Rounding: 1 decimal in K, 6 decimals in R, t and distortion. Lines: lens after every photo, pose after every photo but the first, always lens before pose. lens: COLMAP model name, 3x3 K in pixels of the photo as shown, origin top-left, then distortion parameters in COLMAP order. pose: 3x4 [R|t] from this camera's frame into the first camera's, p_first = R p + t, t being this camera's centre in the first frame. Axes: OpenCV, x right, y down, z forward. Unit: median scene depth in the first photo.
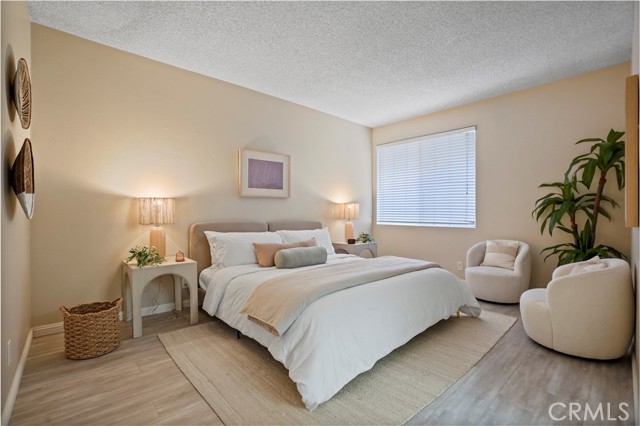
lens RADIAL K [[291.0, 0, 321.2], [0, 291.0, 213.8], [0, 0, 1]] dist [-0.012457, 0.003543]
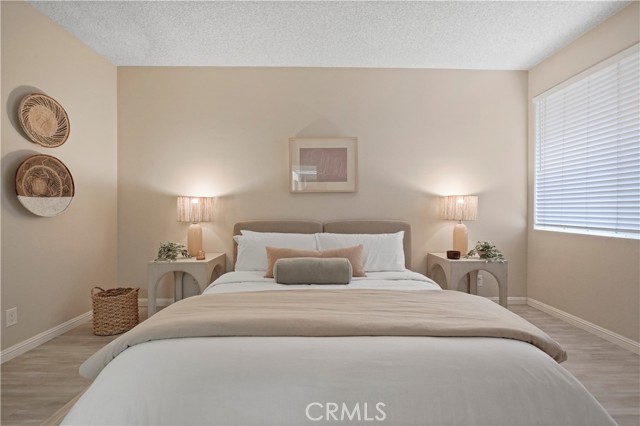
lens RADIAL K [[291.0, 0, 323.3], [0, 291.0, 212.3], [0, 0, 1]] dist [-0.012457, 0.003543]
pose [[0.759045, 0.002020, -0.651035, 0.334827], [0.000470, 0.999993, 0.003651, -0.001907], [0.651038, -0.003077, 0.759039, 0.358518]]
